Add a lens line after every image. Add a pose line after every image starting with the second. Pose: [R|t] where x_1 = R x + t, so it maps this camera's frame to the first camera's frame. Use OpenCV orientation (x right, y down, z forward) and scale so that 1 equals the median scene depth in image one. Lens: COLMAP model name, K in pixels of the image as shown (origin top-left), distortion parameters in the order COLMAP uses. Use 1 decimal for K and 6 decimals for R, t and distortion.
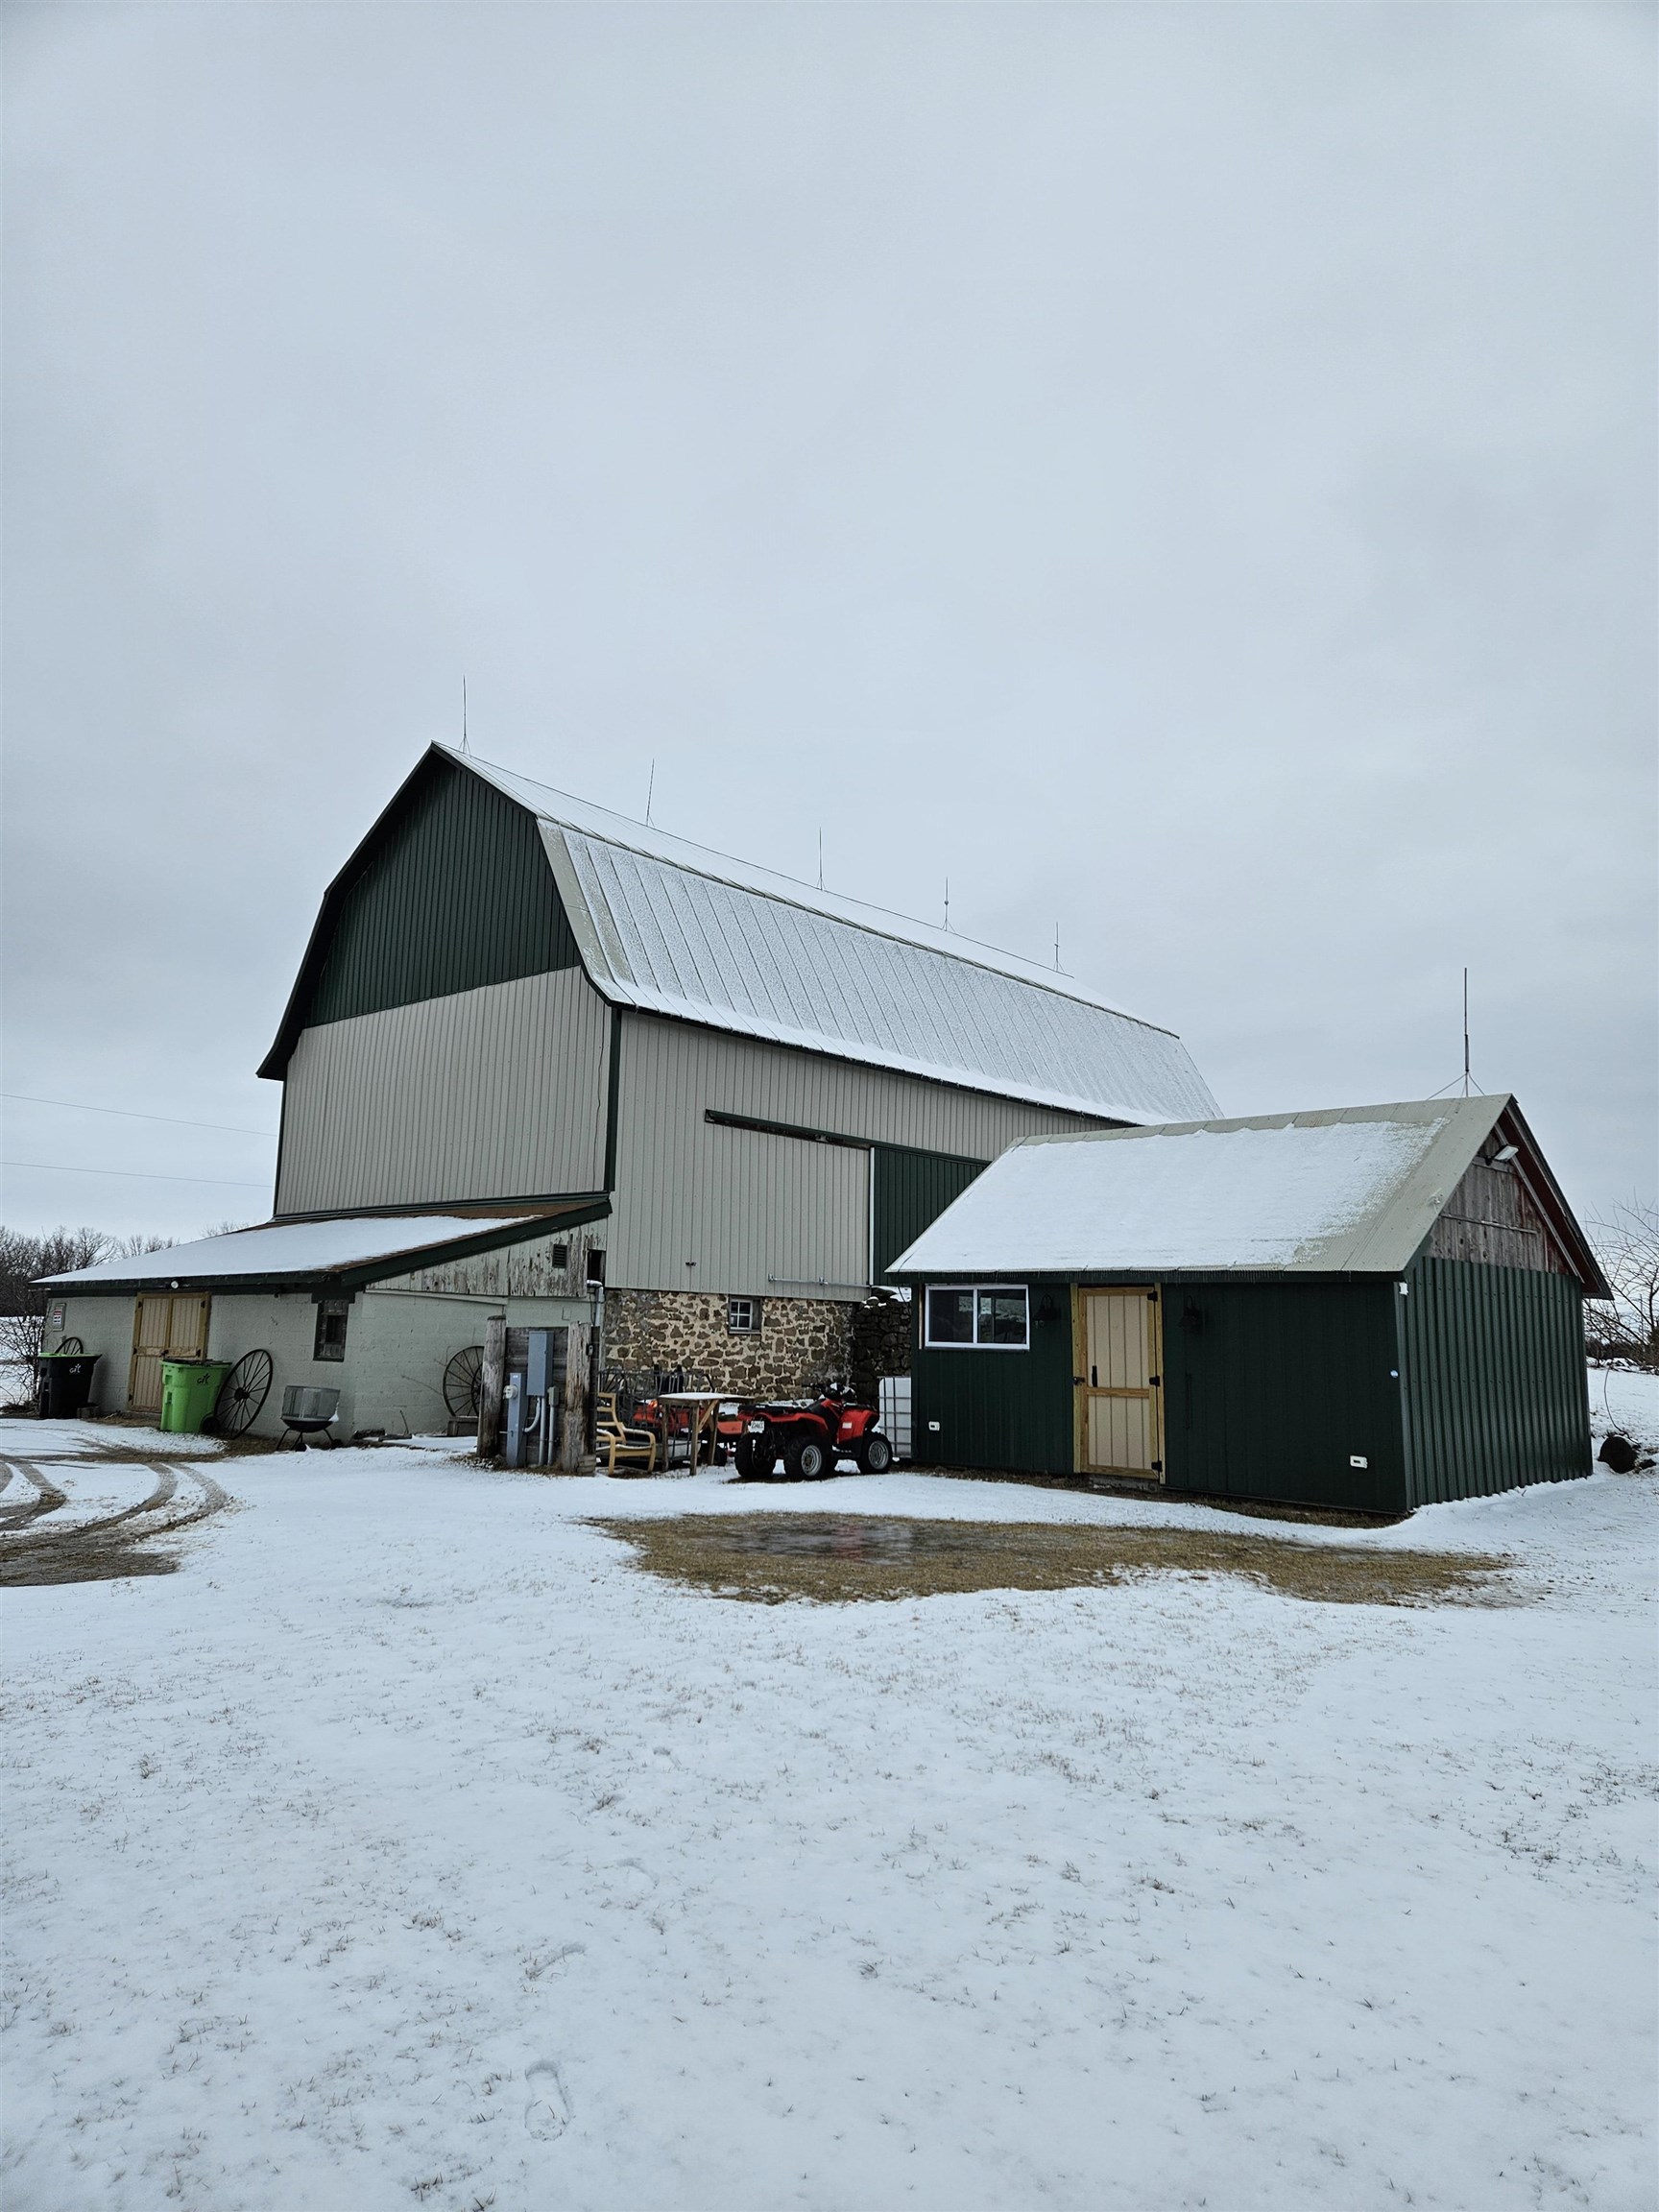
lens RADIAL K [[1436.4, 0, 829.5], [0, 1436.4, 1106.0], [0, 0, 1]] dist [0.071177, -0.057773]
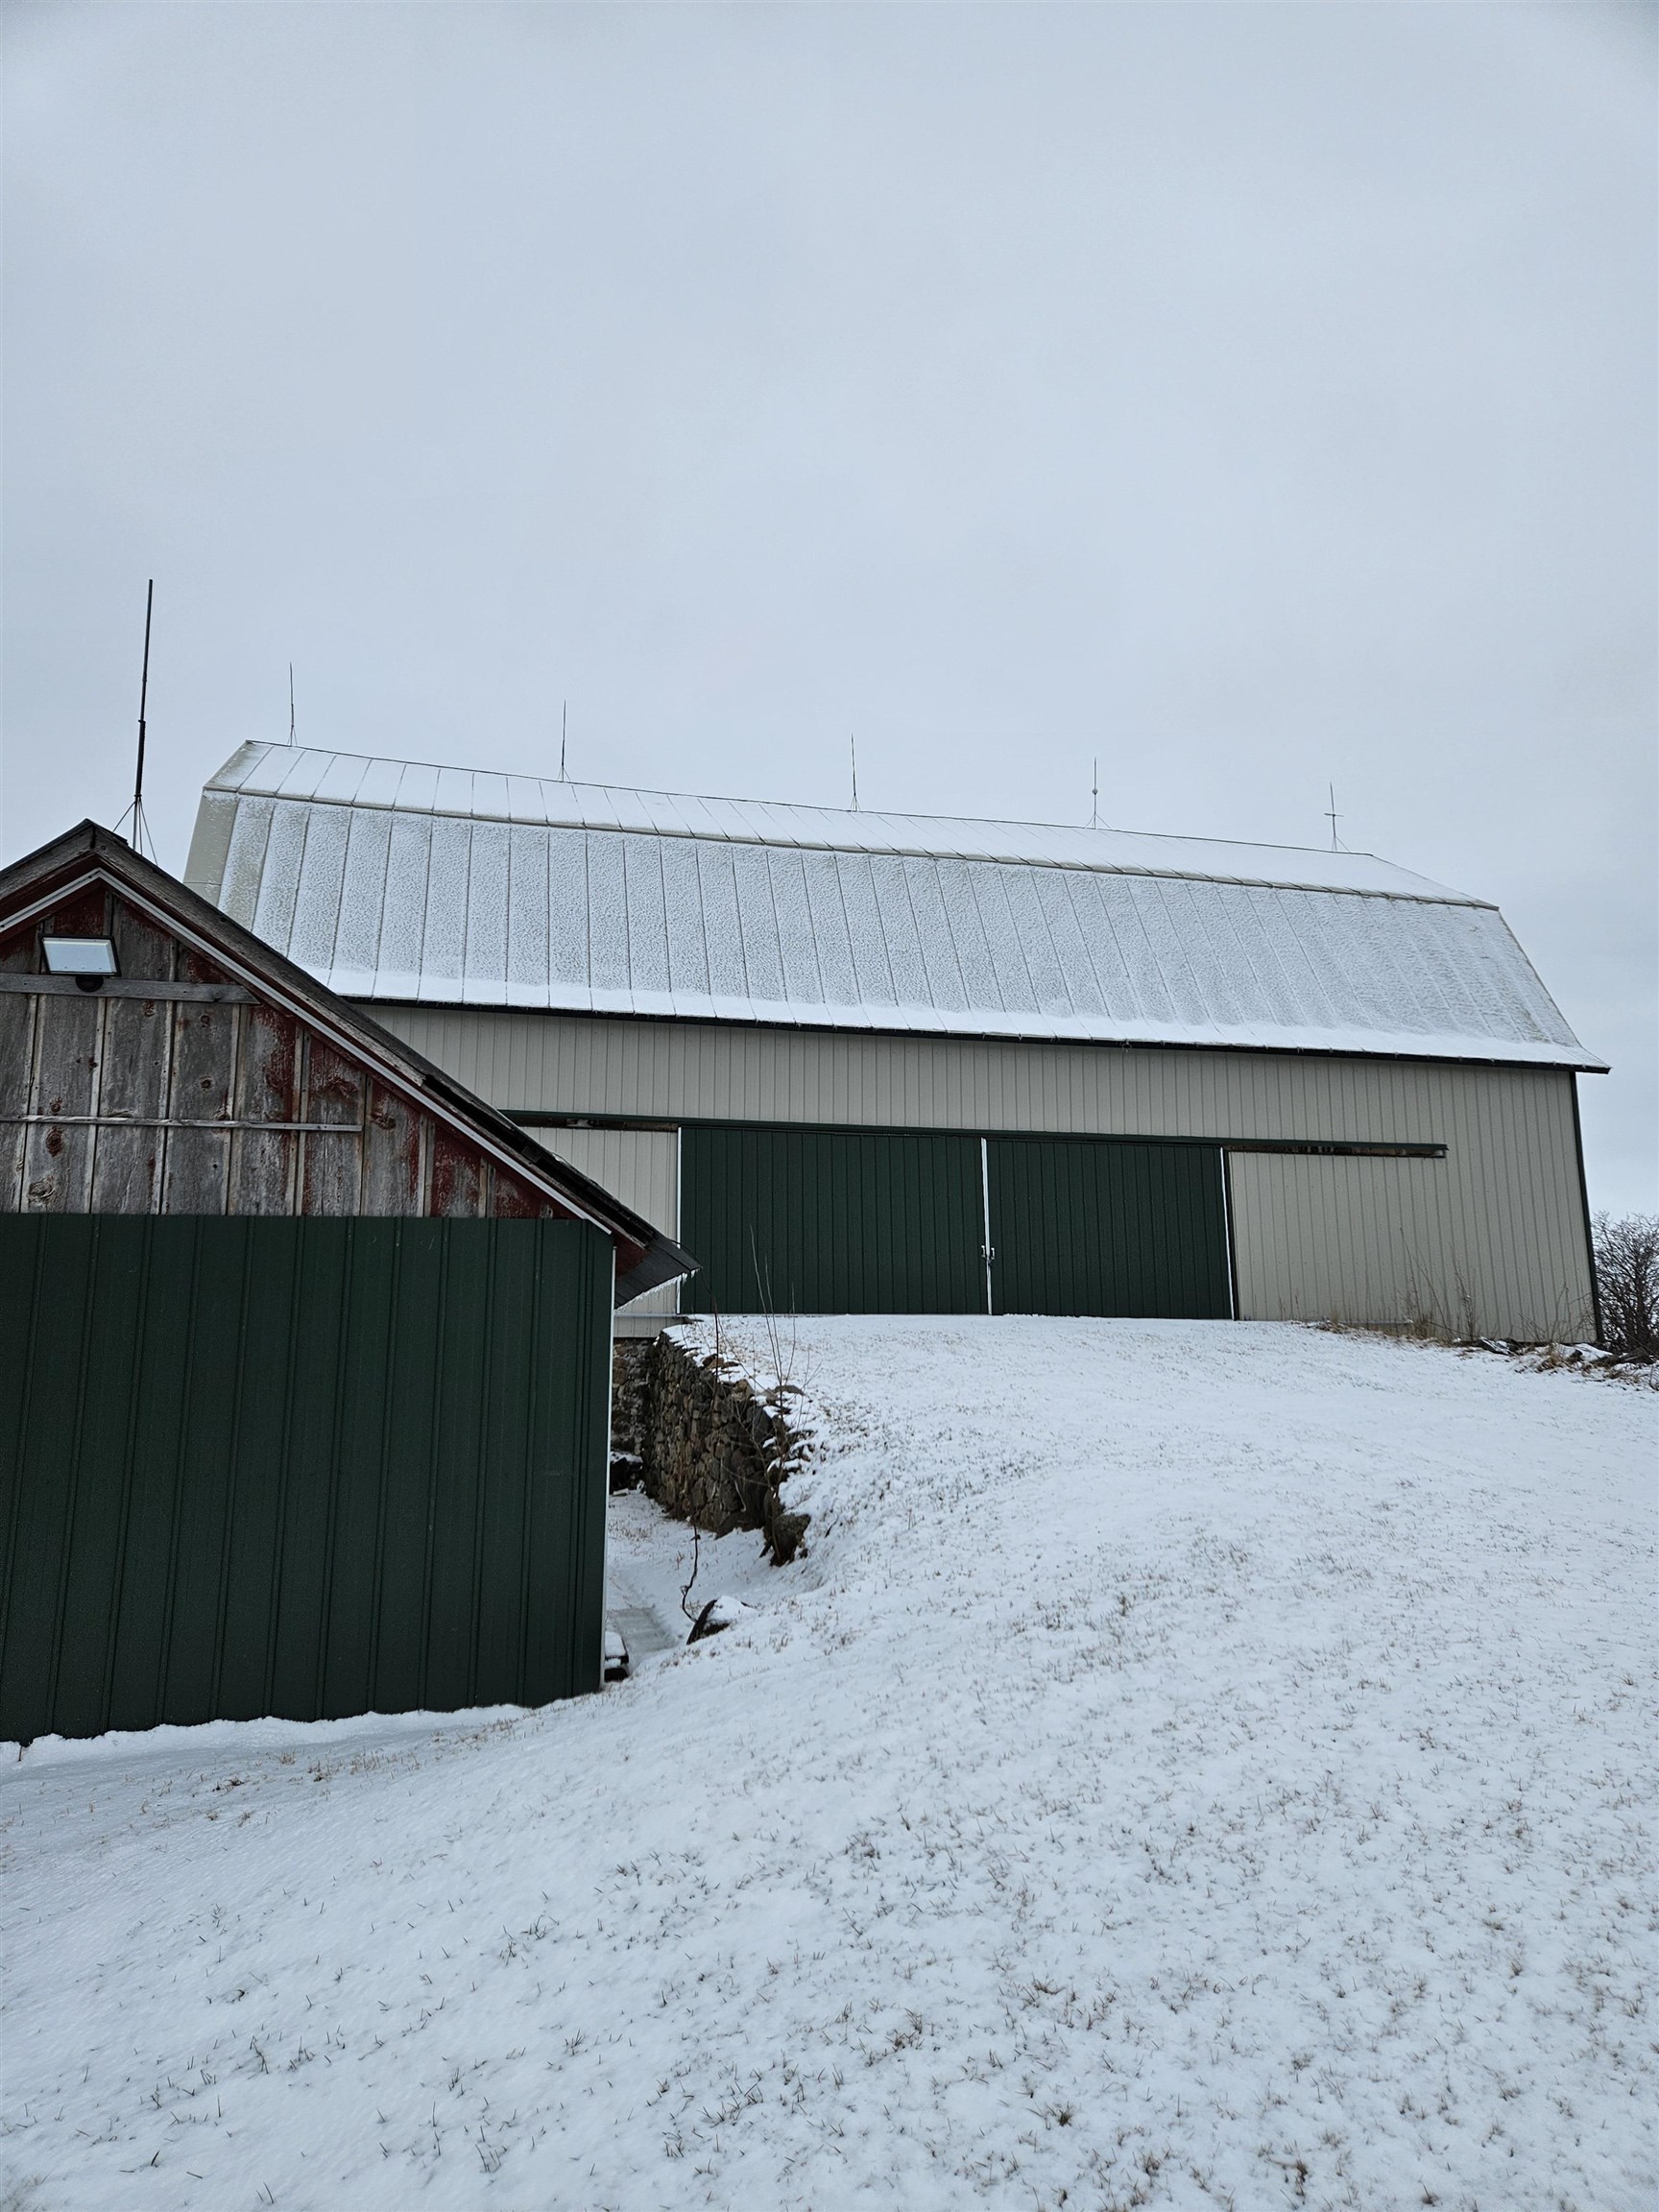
lens RADIAL K [[1454.0, 0, 819.0], [0, 1454.0, 1118.3], [0, 0, 1]] dist [0.069756, -0.001652]
pose [[0.835795, -0.115932, -0.536662, 0.602752], [0.111138, 0.992942, -0.041415, 0.077807], [0.537675, -0.025029, 0.842781, 0.501414]]
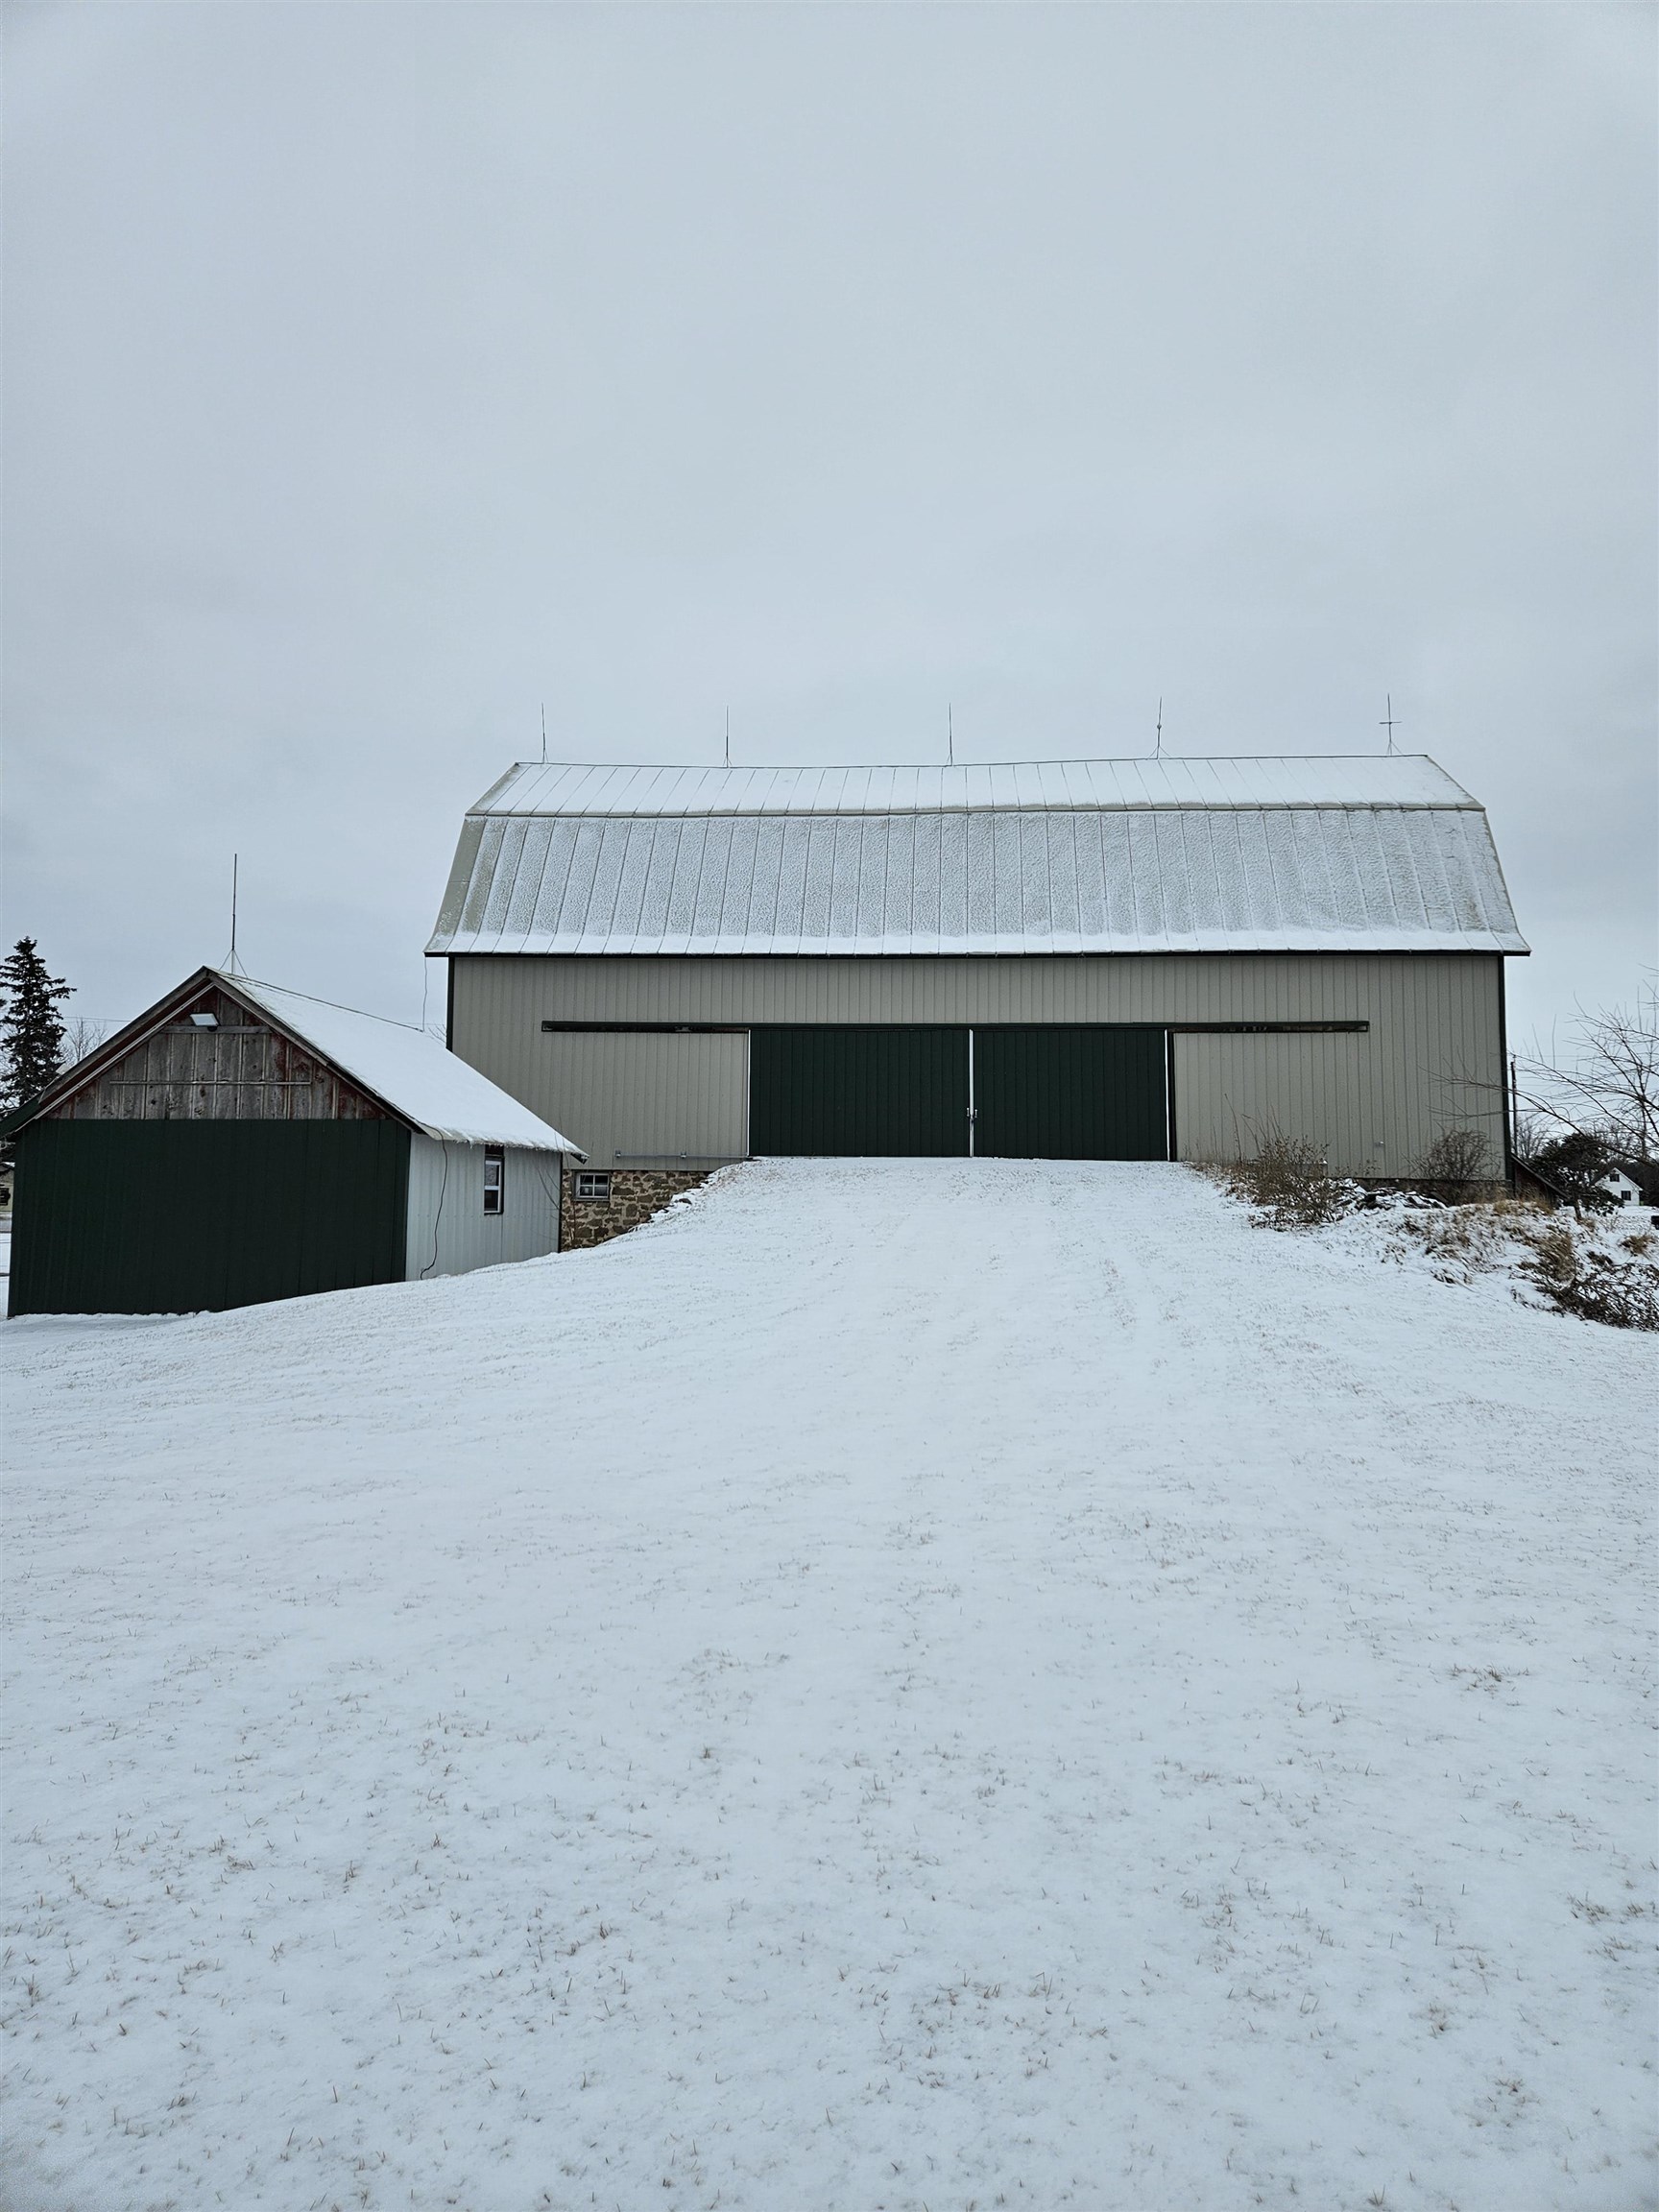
lens RADIAL K [[1436.4, 0, 829.5], [0, 1436.4, 1106.0], [0, 0, 1]] dist [0.071177, -0.057773]
pose [[0.617375, -0.066254, -0.783874, 1.118432], [0.131671, 0.991093, 0.019935, 0.088615], [0.775571, -0.115521, 0.620600, 0.451266]]
